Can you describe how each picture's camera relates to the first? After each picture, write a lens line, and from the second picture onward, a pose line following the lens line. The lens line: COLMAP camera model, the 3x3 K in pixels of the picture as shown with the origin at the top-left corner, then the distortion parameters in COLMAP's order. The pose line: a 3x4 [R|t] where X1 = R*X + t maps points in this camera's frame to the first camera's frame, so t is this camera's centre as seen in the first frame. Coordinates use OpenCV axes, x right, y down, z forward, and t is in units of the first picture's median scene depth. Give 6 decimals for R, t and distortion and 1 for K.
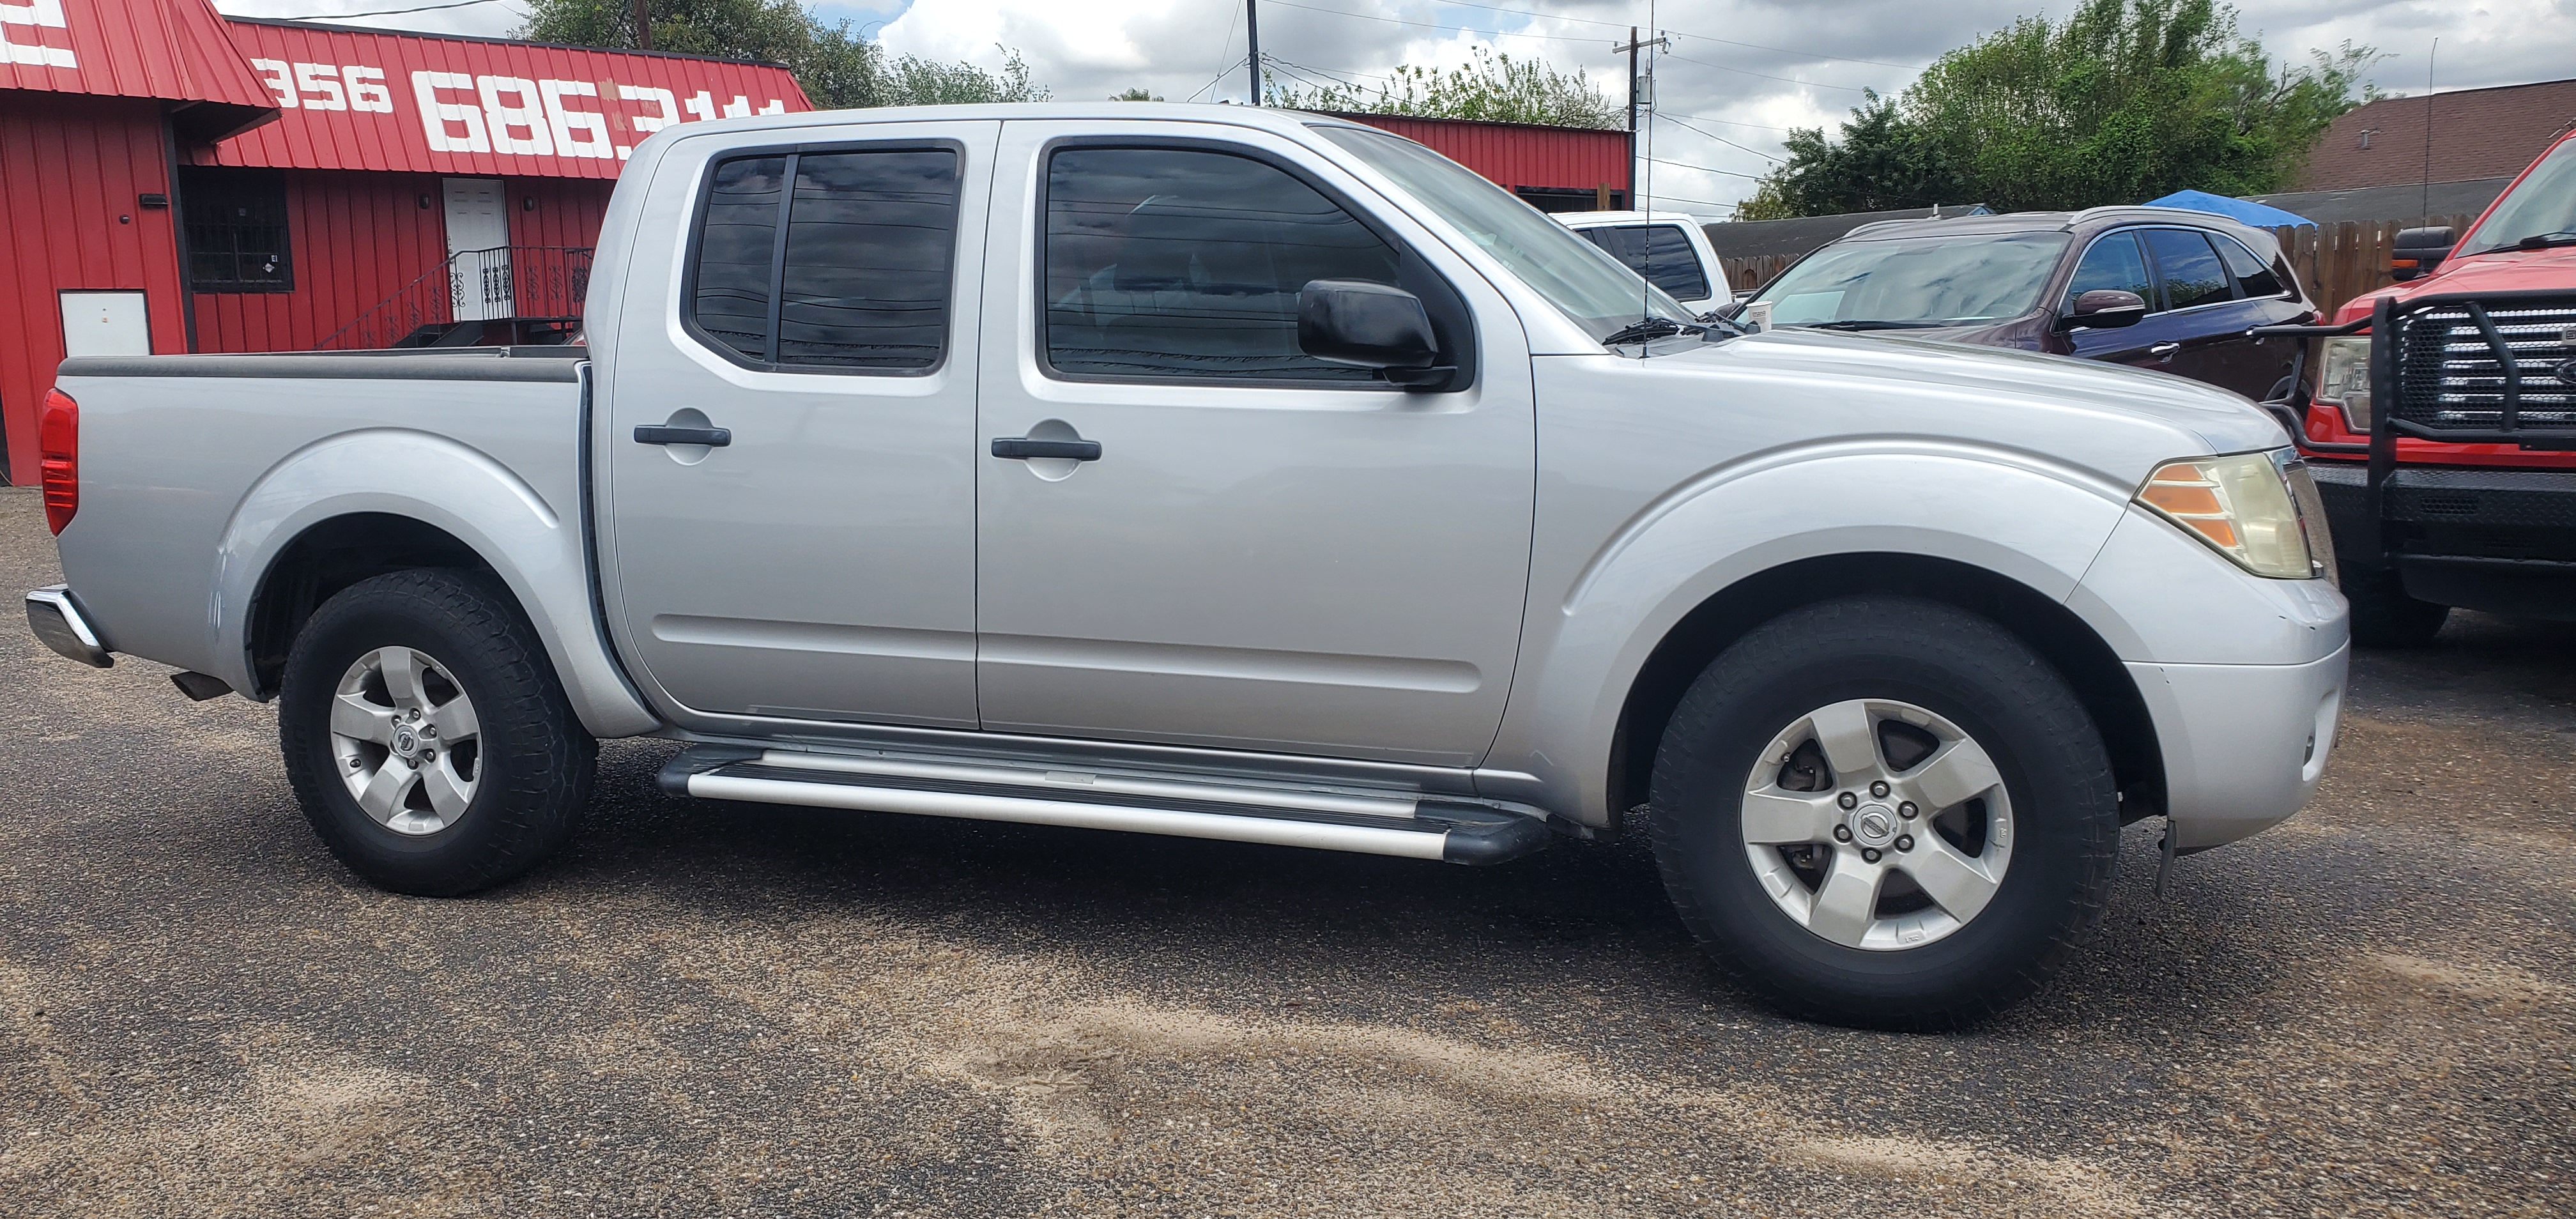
lens RADIAL K [[2010.0, 0, 1285.8], [0, 2010.0, 548.3], [0, 0, 1]] dist [0.051723, -0.055440]
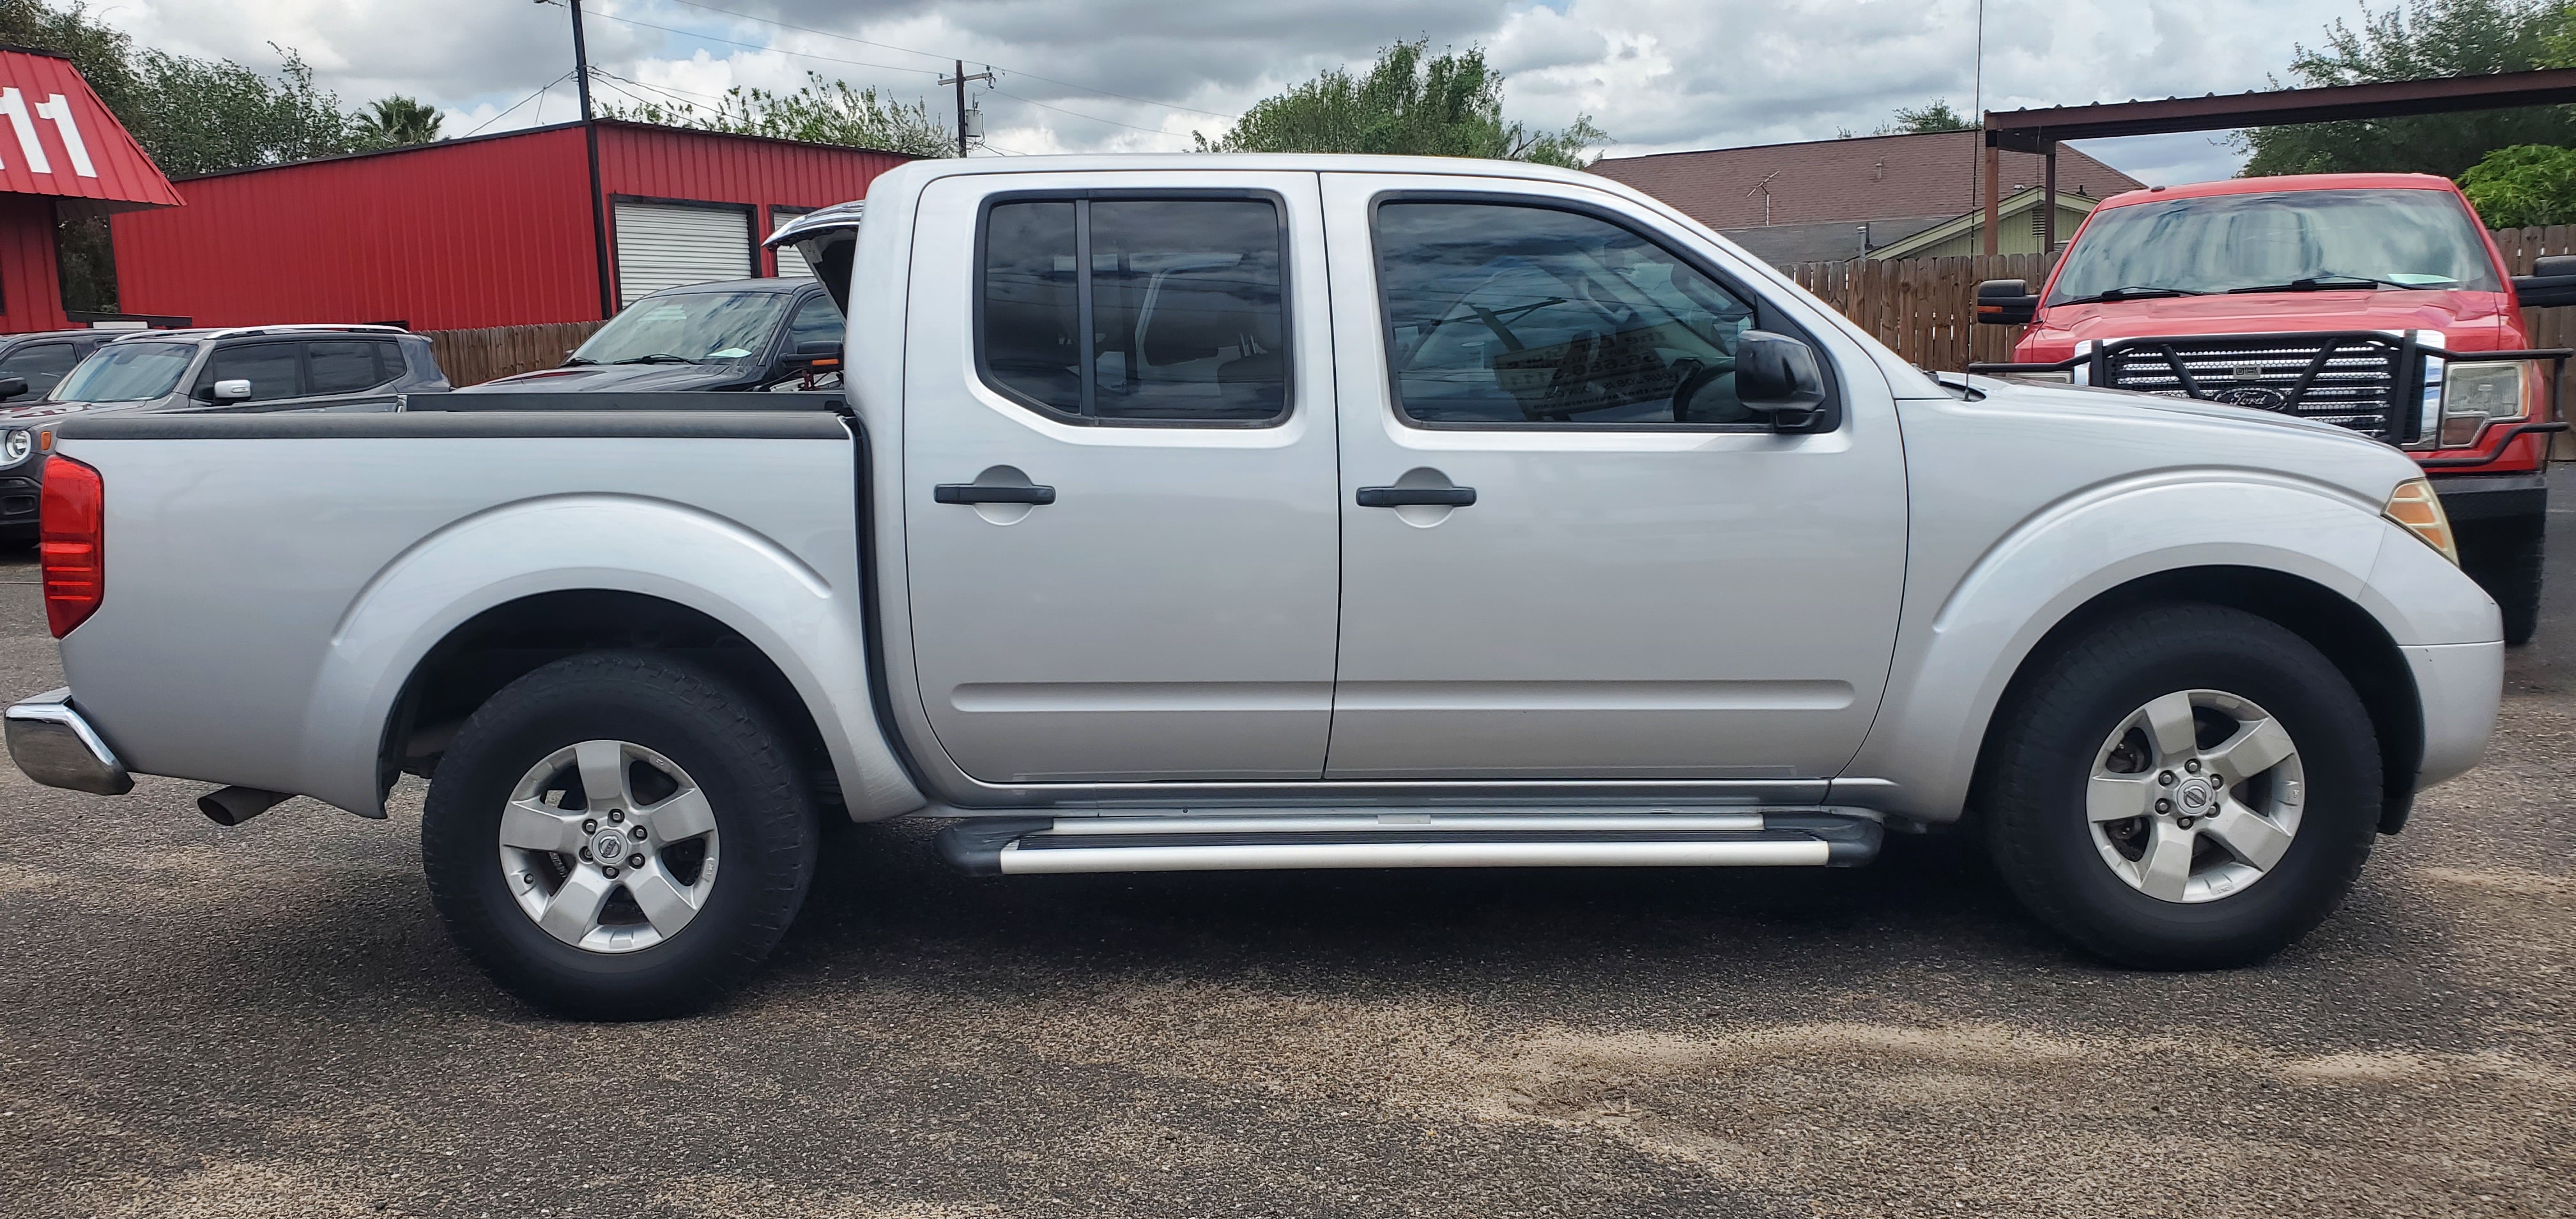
lens RADIAL K [[2013.8, 0, 1161.7], [0, 2013.8, 525.8], [0, 0, 1]] dist [0.122475, -0.267344]
pose [[0.930566, -0.034090, 0.364534, -0.565078], [0.042249, 0.999003, -0.014429, -0.023397], [-0.363678, 0.028828, 0.931078, 0.088317]]
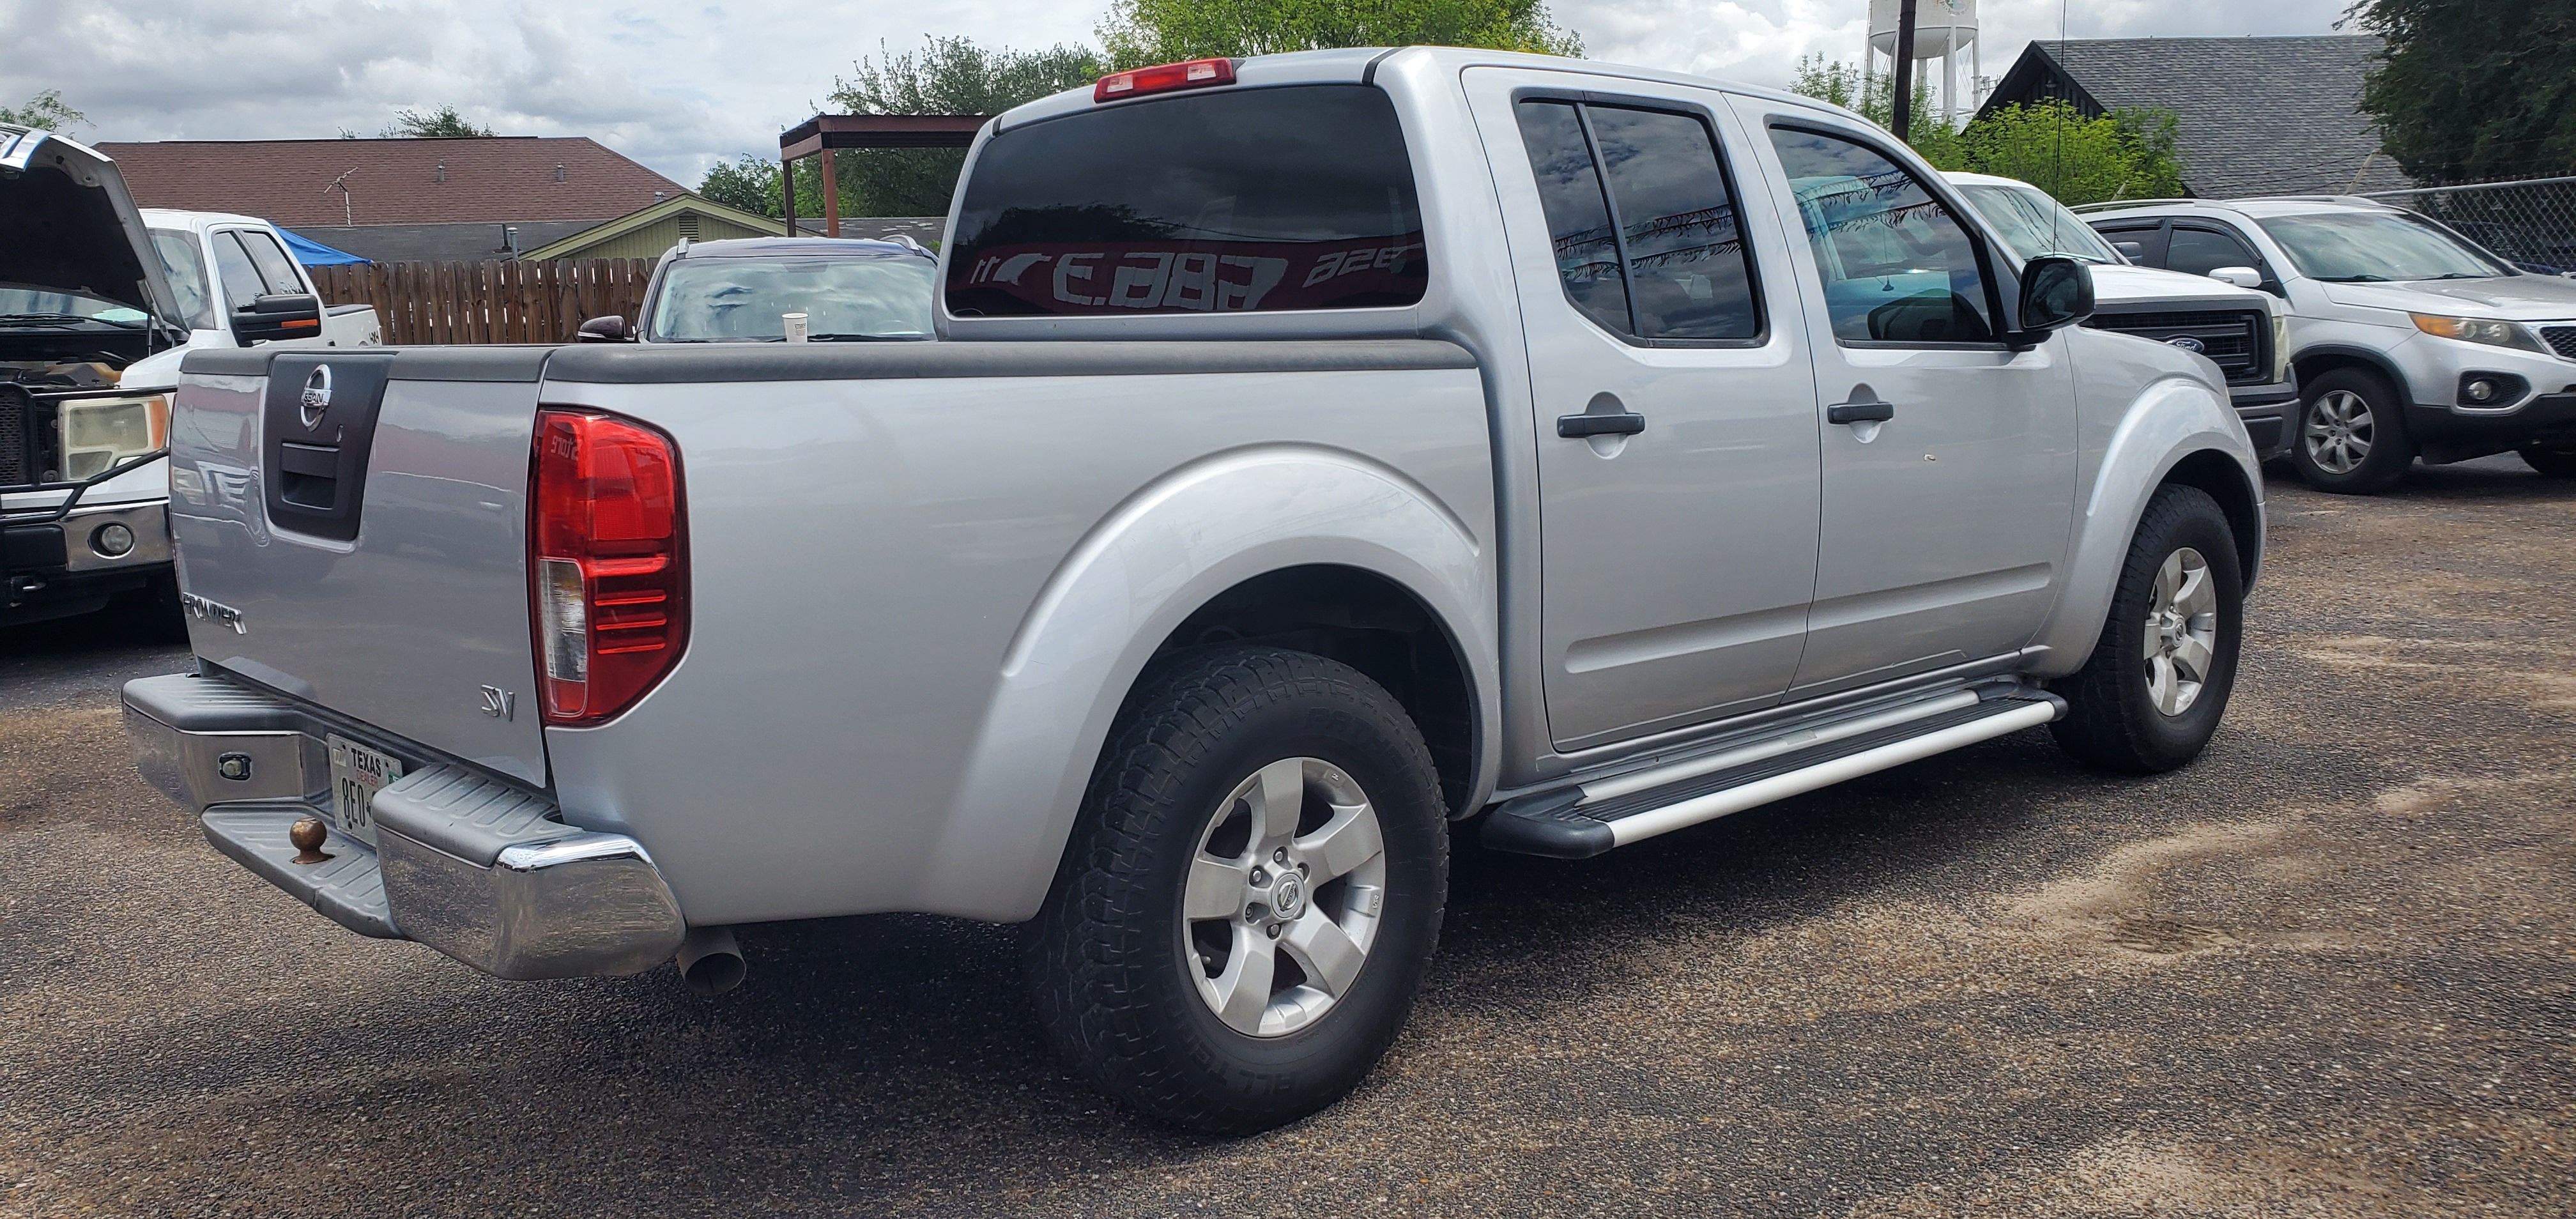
lens RADIAL K [[2010.0, 0, 1285.8], [0, 2010.0, 548.3], [0, 0, 1]] dist [0.051723, -0.055440]
pose [[0.444864, -0.094207, 0.890630, -1.099196], [0.107642, 0.992868, 0.051255, -0.061063], [-0.889106, 0.073067, 0.451831, 0.732467]]
